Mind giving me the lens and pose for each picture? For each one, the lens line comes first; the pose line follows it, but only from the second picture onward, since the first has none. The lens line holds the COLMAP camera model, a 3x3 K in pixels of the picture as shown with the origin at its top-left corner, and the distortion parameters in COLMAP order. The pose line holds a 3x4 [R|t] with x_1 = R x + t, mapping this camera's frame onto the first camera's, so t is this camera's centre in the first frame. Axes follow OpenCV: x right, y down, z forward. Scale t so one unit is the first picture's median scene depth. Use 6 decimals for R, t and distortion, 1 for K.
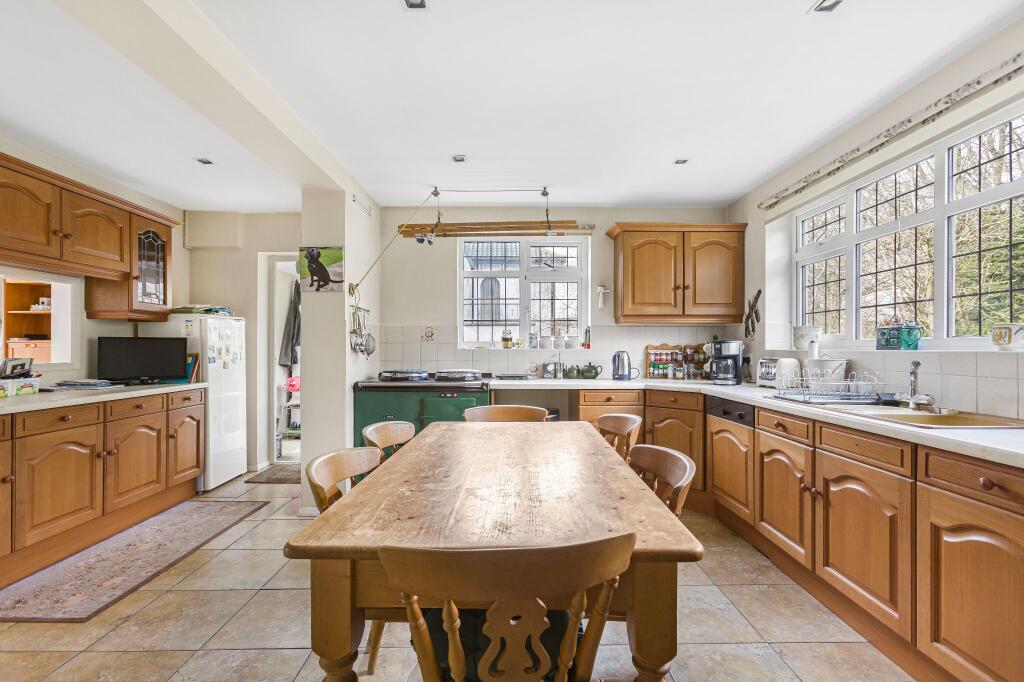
lens RADIAL K [[460.7, 0, 510.0], [0, 460.7, 345.6], [0, 0, 1]] dist [-0.001395, 0.002710]
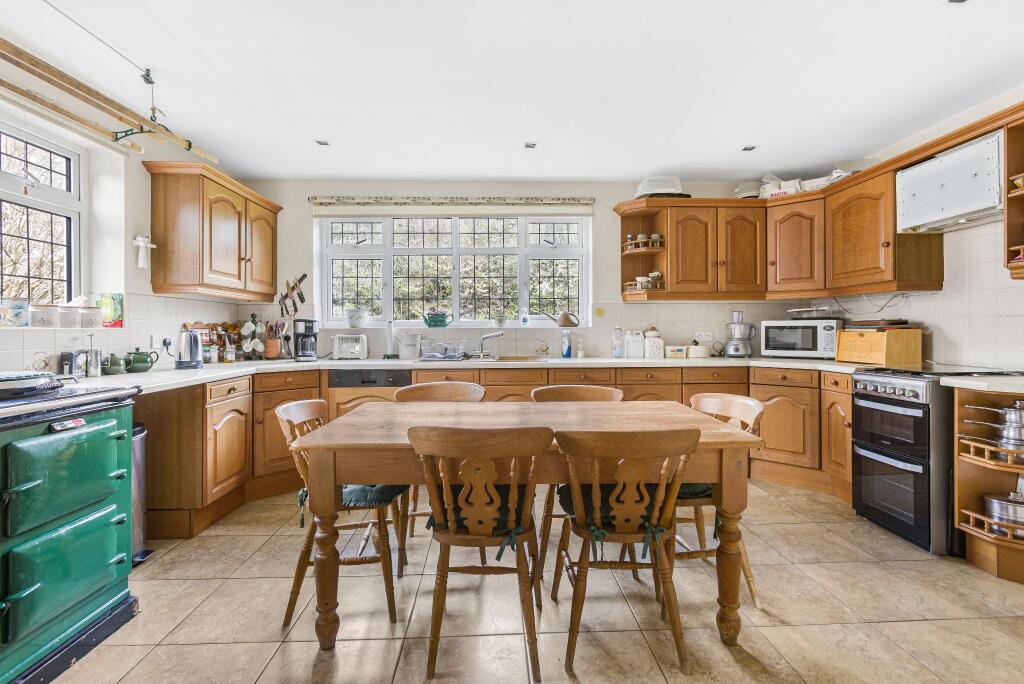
lens RADIAL K [[460.7, 0, 512.8], [0, 460.7, 331.1], [0, 0, 1]] dist [-0.001395, 0.002710]
pose [[-0.021998, -0.009041, 0.999717, -0.529526], [-0.002269, 0.999957, 0.008993, 0.005362], [-0.999755, -0.002070, -0.022018, 0.480411]]
